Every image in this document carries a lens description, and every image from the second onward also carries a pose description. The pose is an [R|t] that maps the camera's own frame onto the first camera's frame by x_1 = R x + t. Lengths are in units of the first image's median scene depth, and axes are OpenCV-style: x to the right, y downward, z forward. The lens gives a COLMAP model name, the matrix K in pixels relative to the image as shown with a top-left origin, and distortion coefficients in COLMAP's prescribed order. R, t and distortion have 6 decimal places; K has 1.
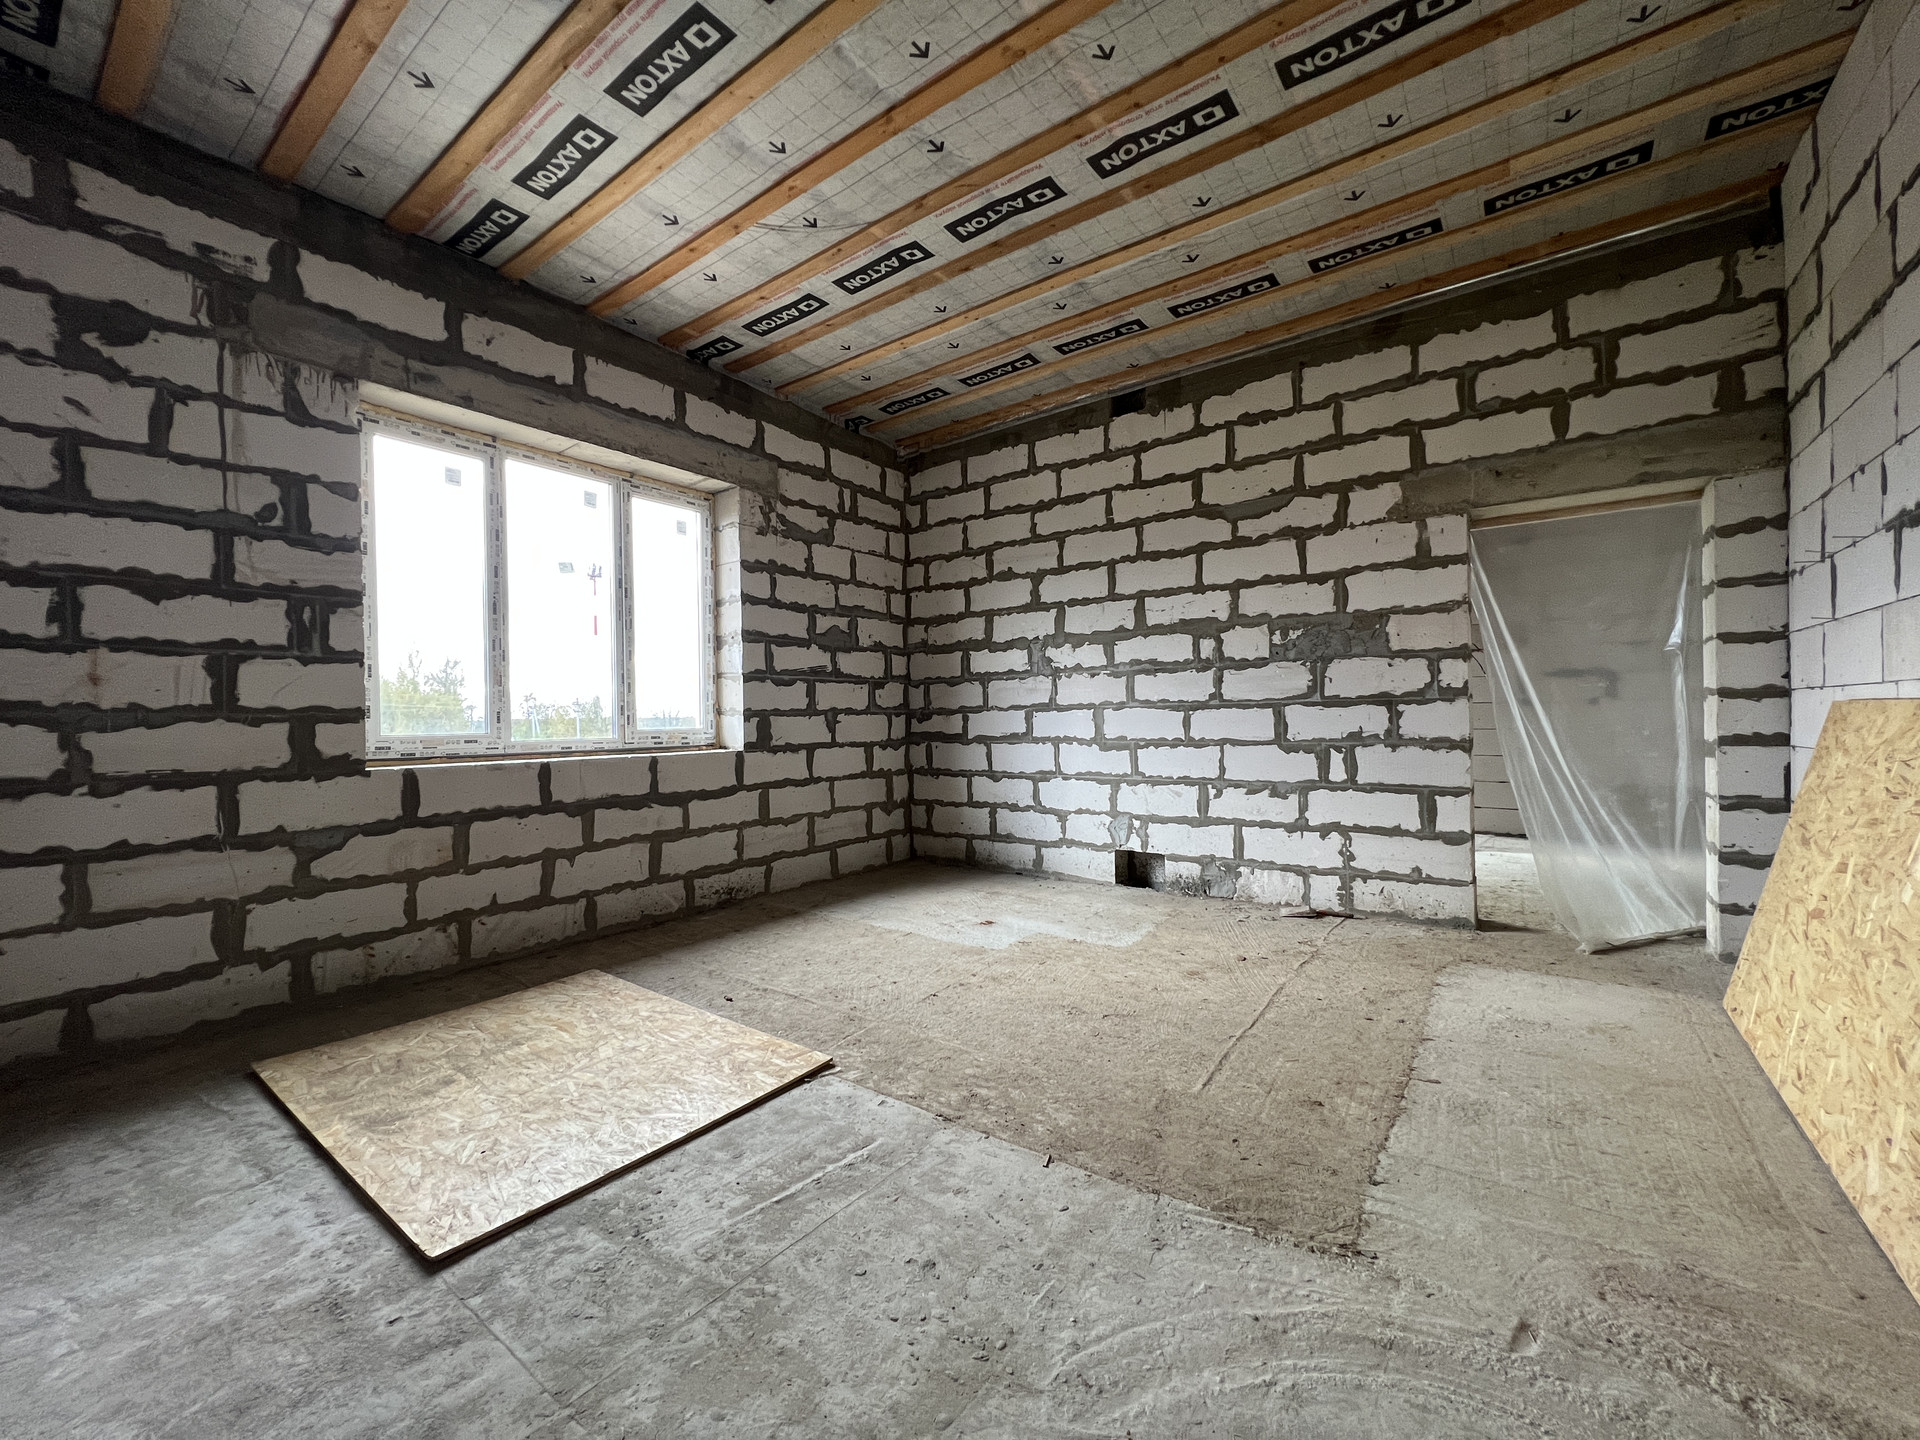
lens RADIAL K [[773.4, 0, 957.6], [0, 773.4, 715.3], [0, 0, 1]] dist [-0.001790, 0.000814]
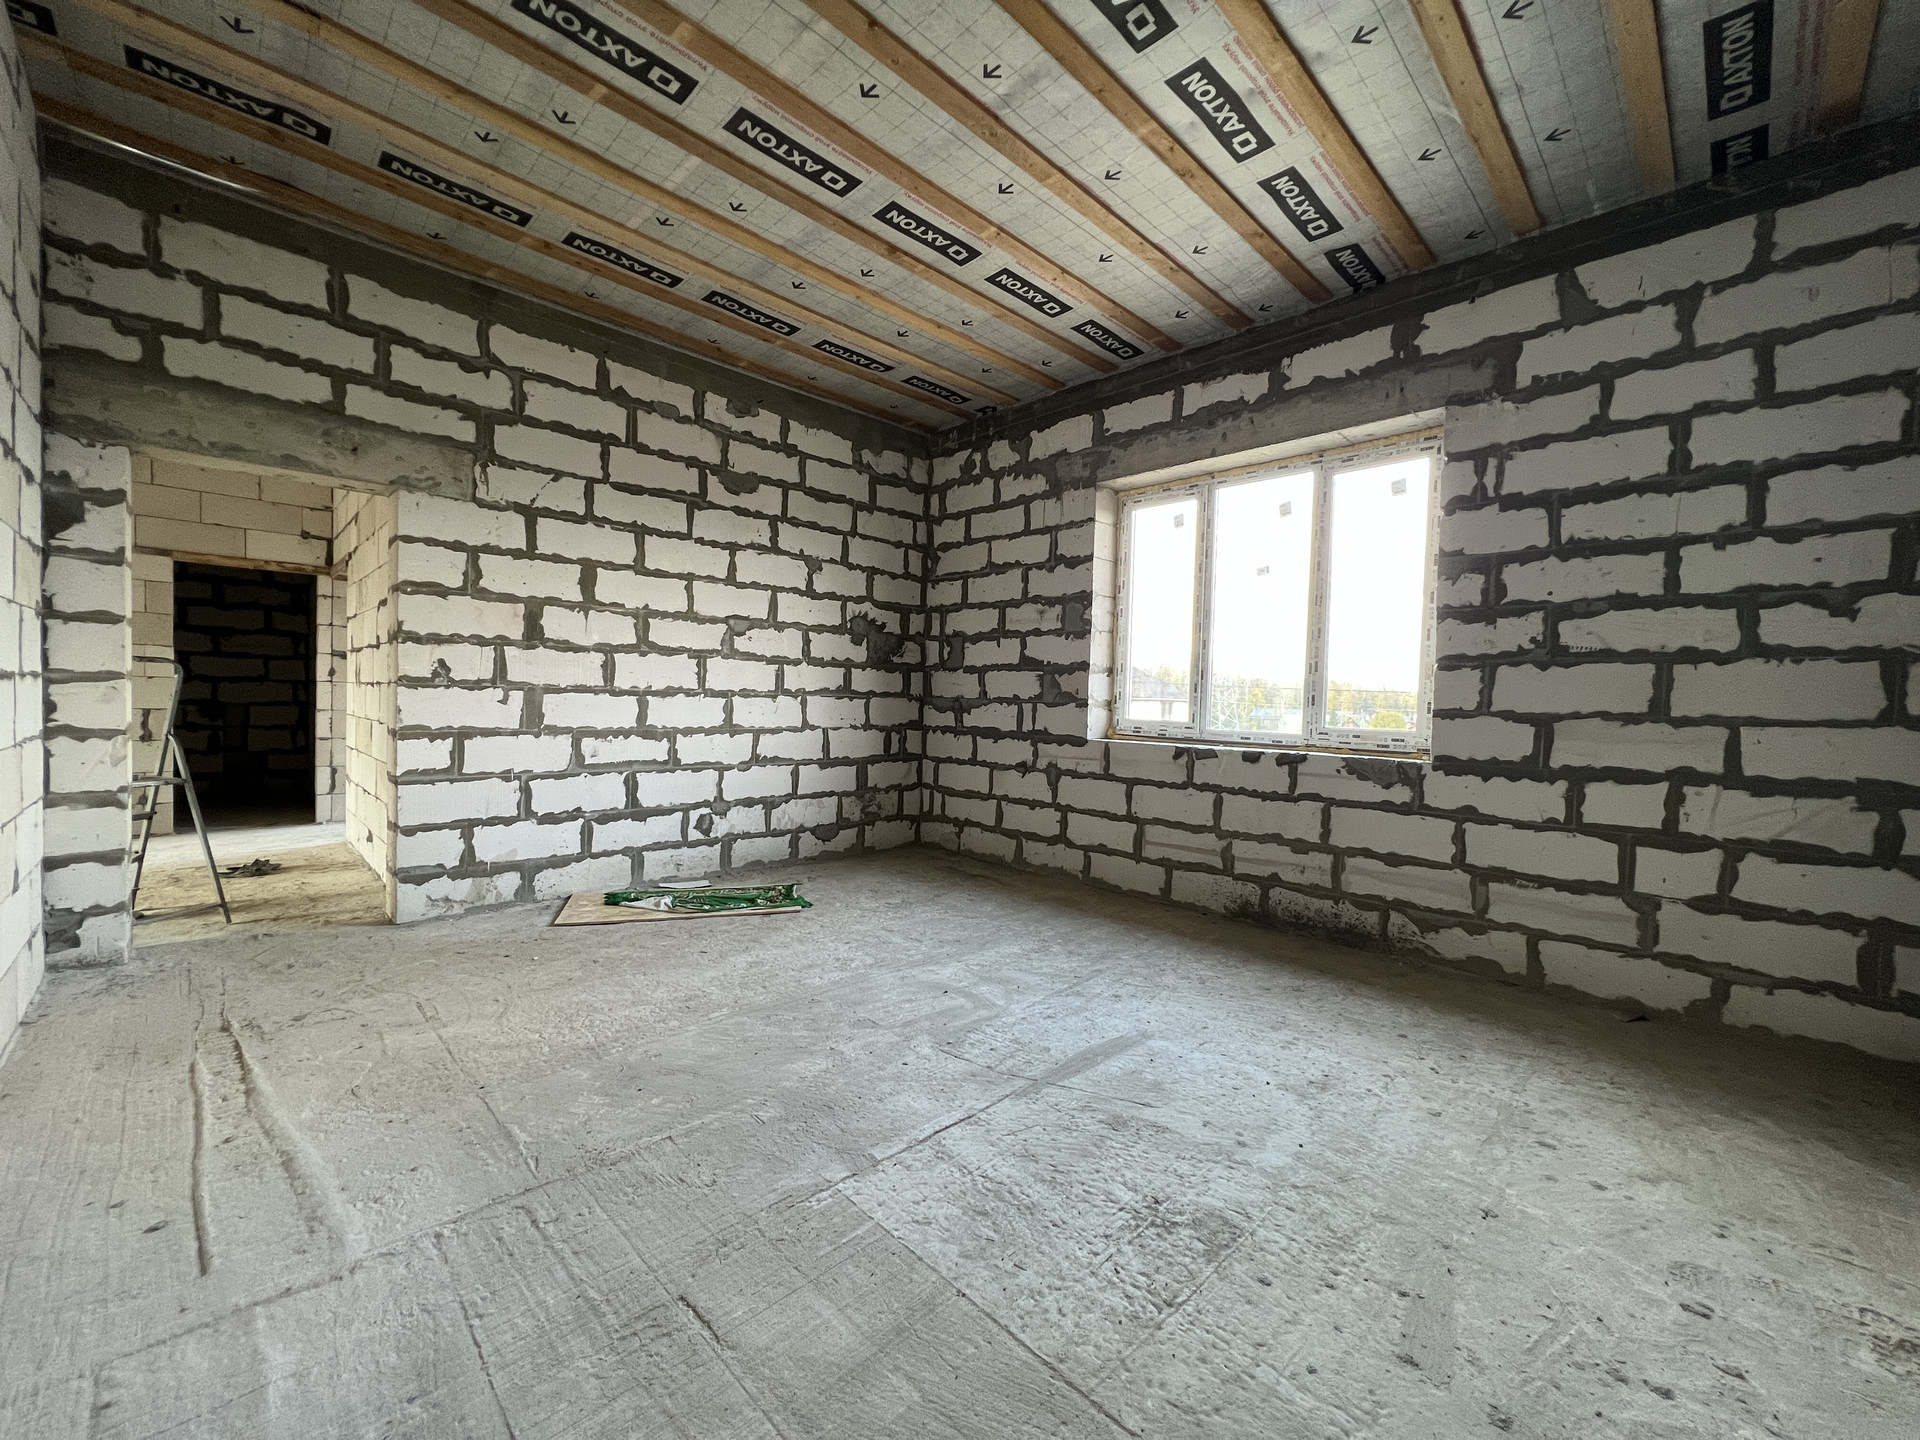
lens RADIAL K [[773.4, 0, 955.3], [0, 773.4, 736.2], [0, 0, 1]] dist [-0.001790, 0.000814]
pose [[0.158630, -0.012891, 0.987254, -0.635275], [-0.043963, 0.998831, 0.020106, 0.015221], [-0.986359, -0.046592, 0.157878, 0.480959]]
